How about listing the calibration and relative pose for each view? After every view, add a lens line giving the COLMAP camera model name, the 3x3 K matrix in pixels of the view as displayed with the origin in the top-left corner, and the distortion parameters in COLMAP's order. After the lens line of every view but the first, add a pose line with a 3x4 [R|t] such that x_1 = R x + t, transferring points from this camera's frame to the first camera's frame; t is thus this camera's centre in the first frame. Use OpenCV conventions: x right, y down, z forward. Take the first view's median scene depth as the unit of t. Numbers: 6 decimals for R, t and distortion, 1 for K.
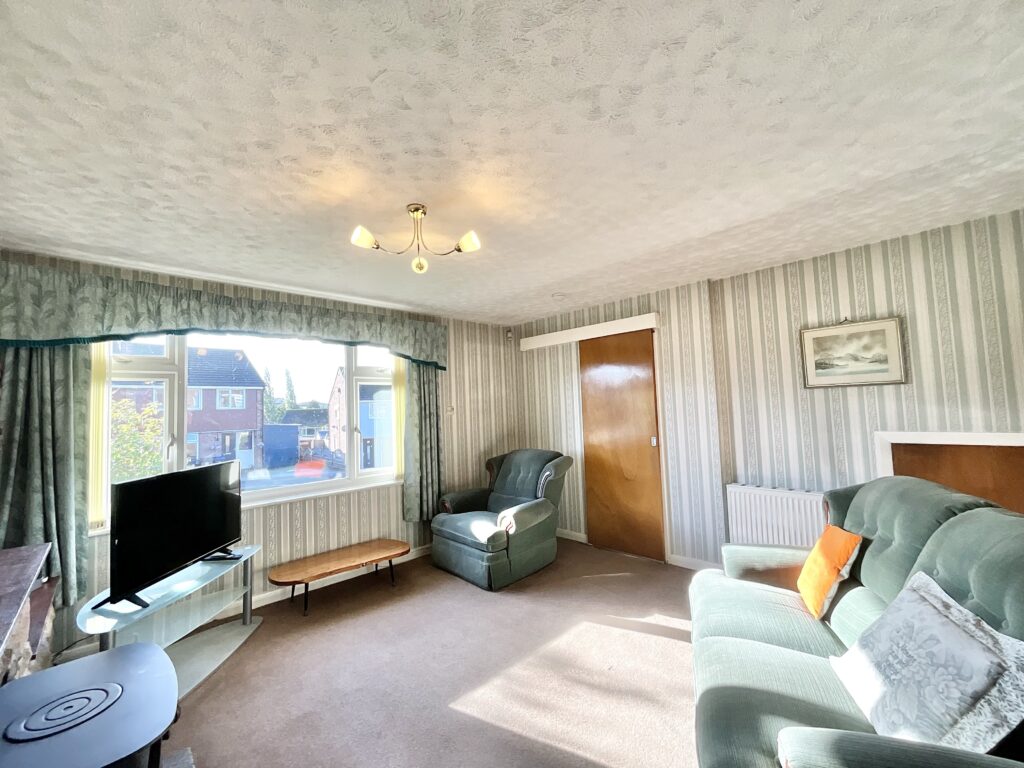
lens RADIAL K [[409.7, 0, 512.0], [0, 409.7, 384.0], [0, 0, 1]] dist [0.000835, 0.000071]
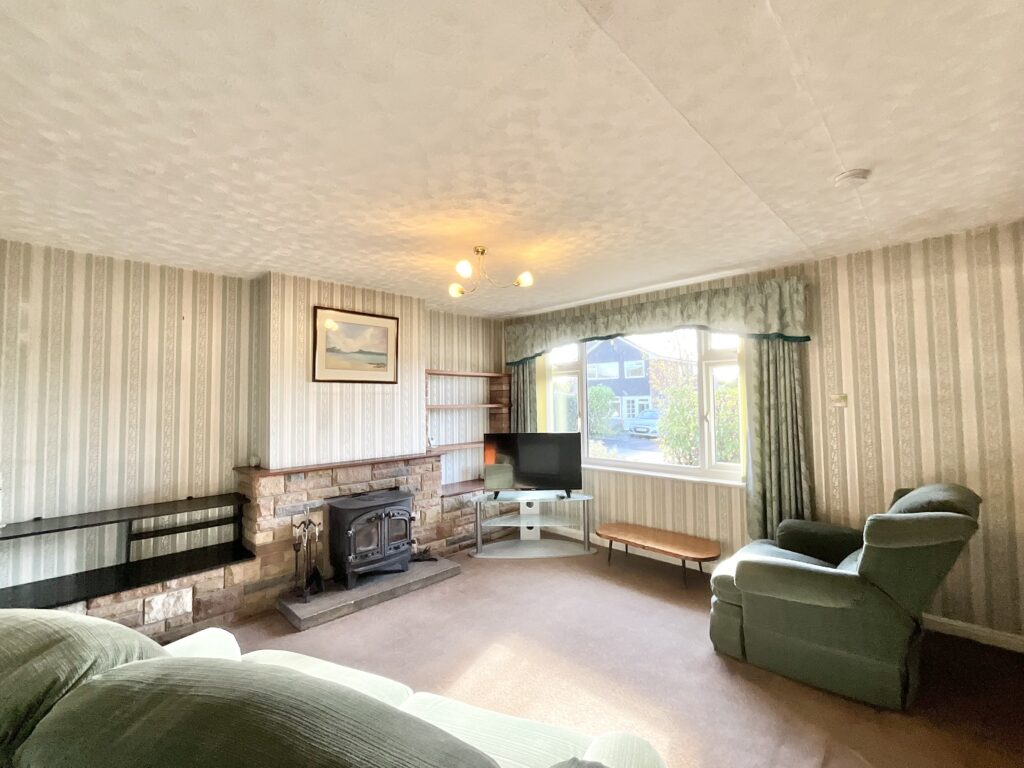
lens RADIAL K [[435.1, 0, 512.0], [0, 435.1, 384.0], [0, 0, 1]] dist [0.000785, -0.000063]
pose [[0.036187, -0.010158, -0.999293, 0.644183], [0.066943, 0.997727, -0.007718, 0.013169], [0.997100, -0.066616, 0.036785, 0.577348]]
